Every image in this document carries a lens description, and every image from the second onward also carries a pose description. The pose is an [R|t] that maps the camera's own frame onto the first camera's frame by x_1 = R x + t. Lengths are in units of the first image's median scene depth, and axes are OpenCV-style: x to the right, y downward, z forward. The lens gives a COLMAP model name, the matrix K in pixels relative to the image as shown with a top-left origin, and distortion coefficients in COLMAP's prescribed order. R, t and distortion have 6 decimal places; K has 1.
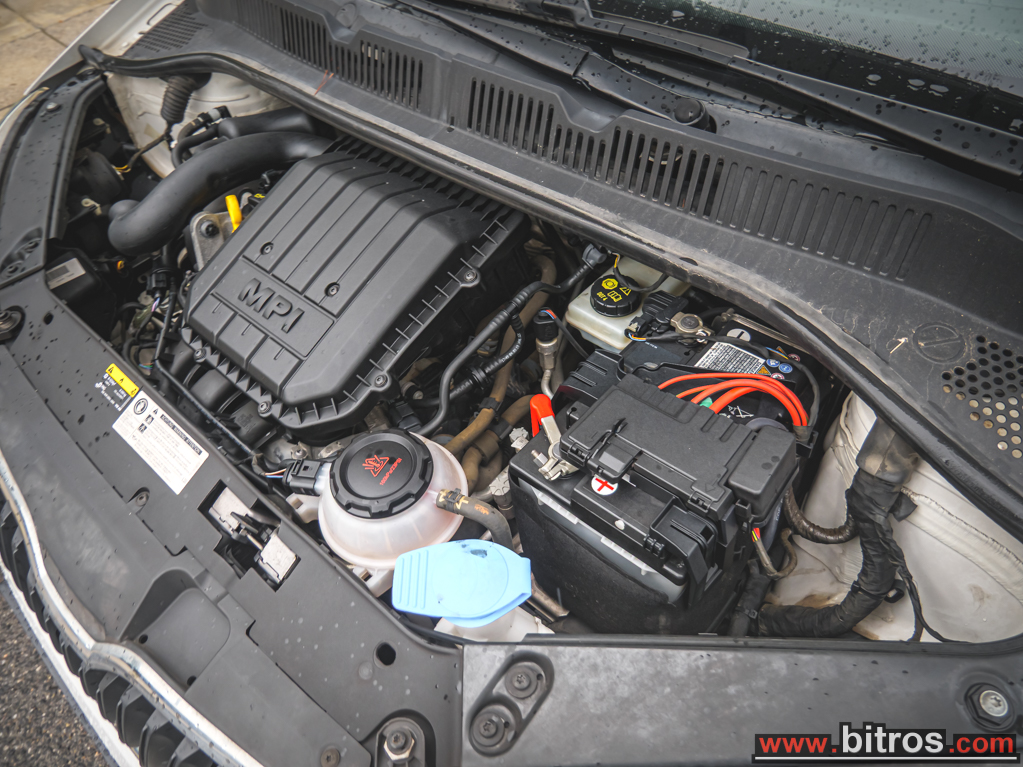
lens RADIAL K [[747.5, 0, 511.5], [0, 747.5, 383.5], [0, 0, 1]] dist [-0.085693, 0.082751]
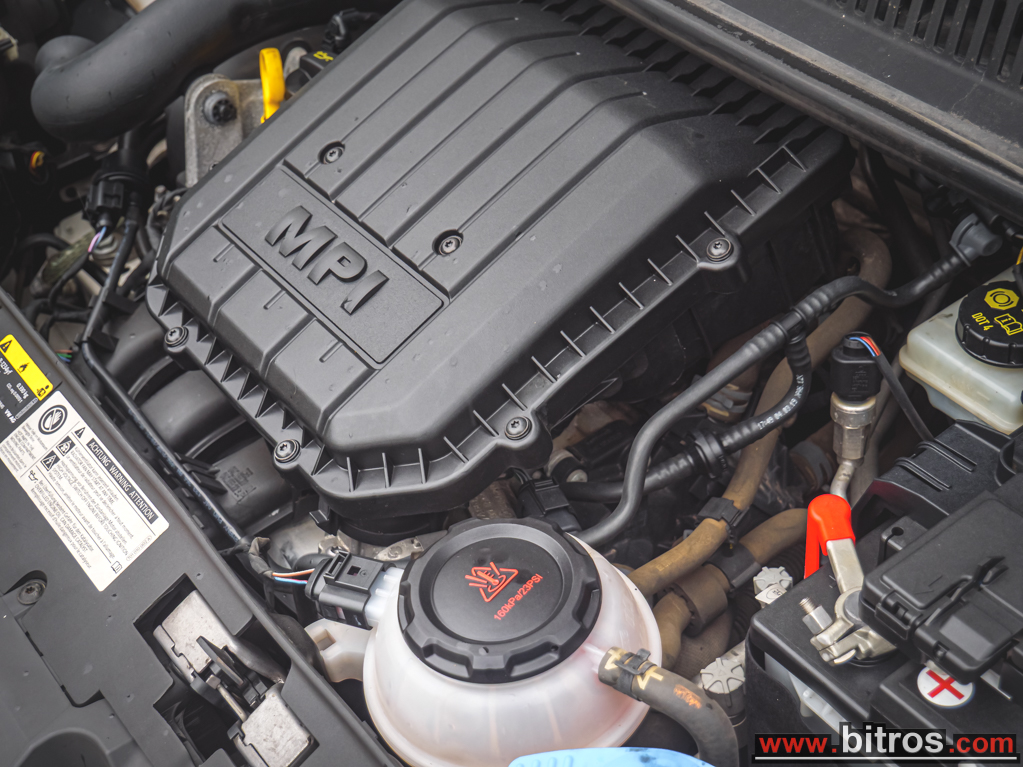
lens RADIAL K [[1606.6, 0, 511.5], [0, 1606.6, 383.5], [0, 0, 1]] dist [0.057088, -0.131647]
pose [[0.979685, 0.128006, -0.154376, -0.012978], [-0.140921, 0.987115, -0.075803, 0.048944], [0.142684, 0.096018, 0.985100, -0.086161]]
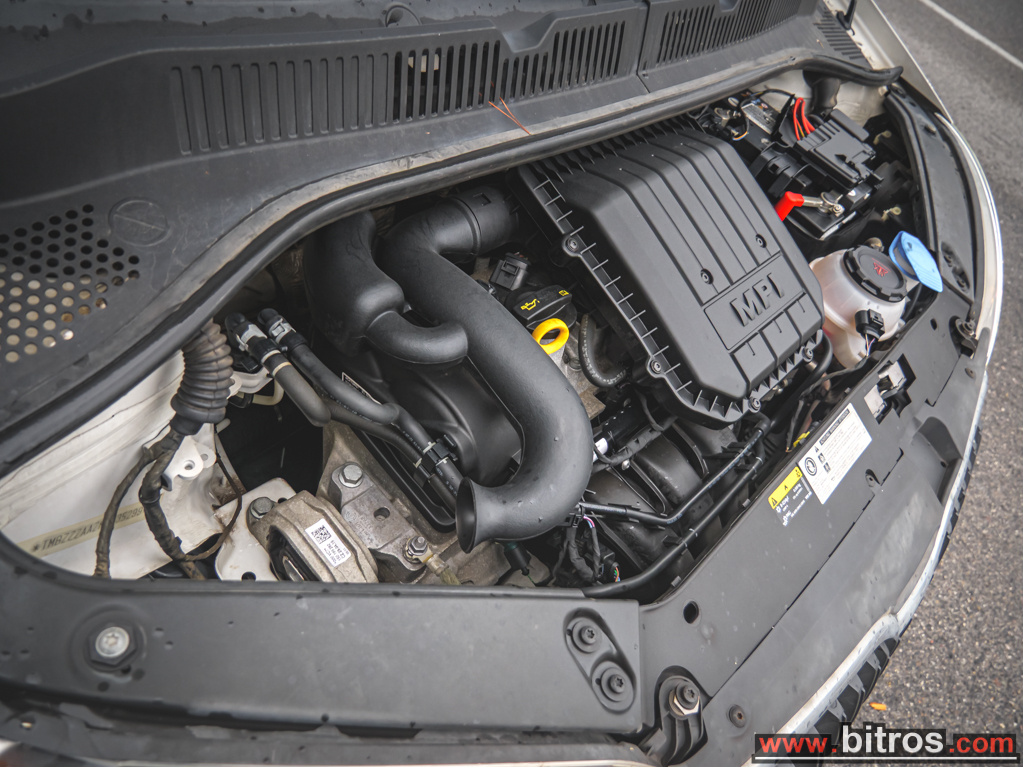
lens RADIAL K [[747.5, 0, 511.5], [0, 747.5, 383.5], [0, 0, 1]] dist [-0.085693, 0.082751]
pose [[0.010947, -0.709981, 0.704136, -1.143216], [0.495753, 0.615395, 0.612796, -0.832924], [-0.868395, 0.342369, 0.358712, 1.000941]]
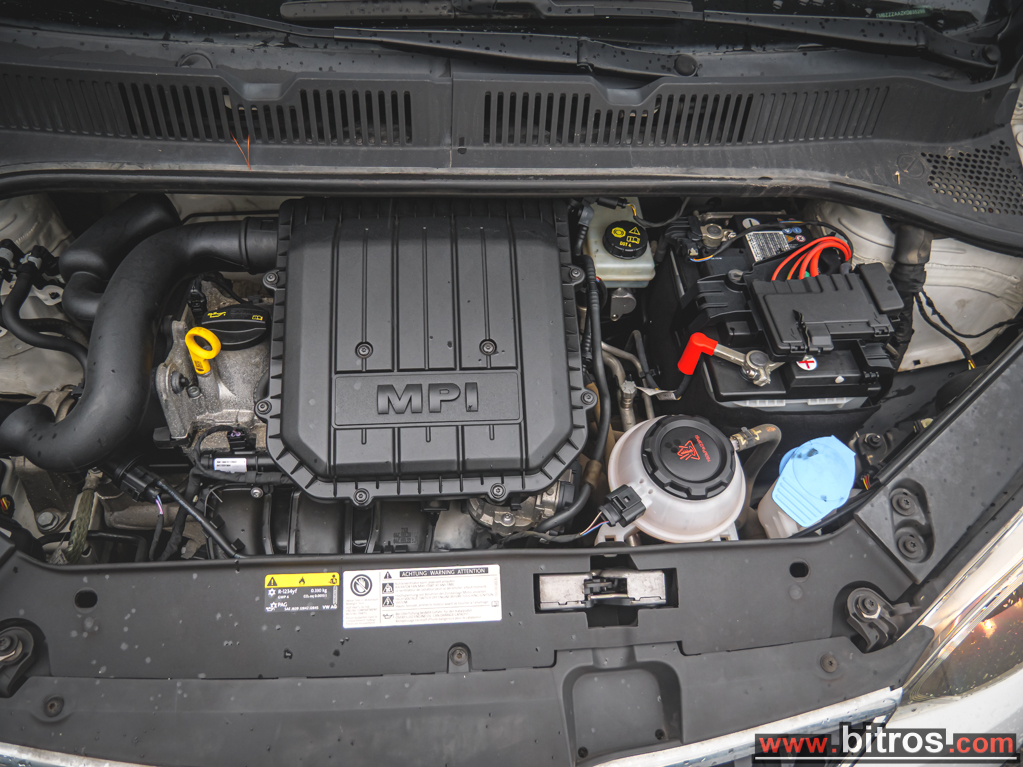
lens RADIAL K [[741.5, 0, 511.5], [0, 741.5, 383.5], [0, 0, 1]] dist [-0.058664, 0.029050]
pose [[0.679448, -0.501070, 0.535984, -0.752272], [0.453994, 0.860973, 0.229378, -0.290123], [-0.576402, 0.087483, 0.812470, 0.218681]]
